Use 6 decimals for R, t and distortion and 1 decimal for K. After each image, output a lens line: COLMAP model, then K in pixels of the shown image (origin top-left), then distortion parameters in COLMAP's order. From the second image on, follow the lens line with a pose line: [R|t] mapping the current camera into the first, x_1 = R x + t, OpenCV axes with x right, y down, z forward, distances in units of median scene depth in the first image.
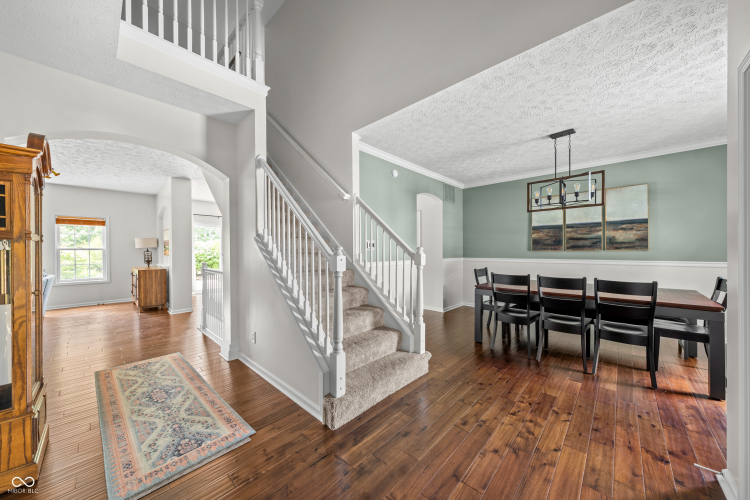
lens RADIAL K [[269.6, 0, 375.7], [0, 269.6, 251.5], [0, 0, 1]] dist [0.000515, 0.000025]
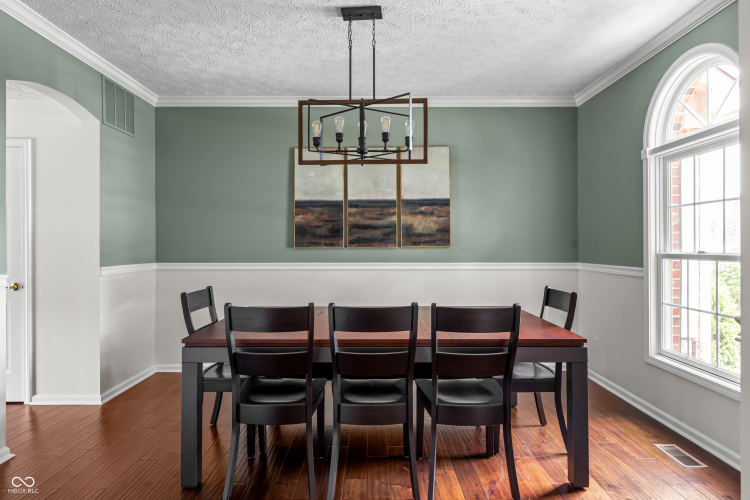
lens RADIAL K [[456.3, 0, 375.5], [0, 456.3, 244.4], [0, 0, 1]] dist [0.001598, -0.002603]
pose [[0.730906, 0.005296, 0.682457, 0.110496], [0.000322, 0.999967, -0.008105, -0.001455], [-0.682478, 0.006144, 0.730880, 0.298268]]
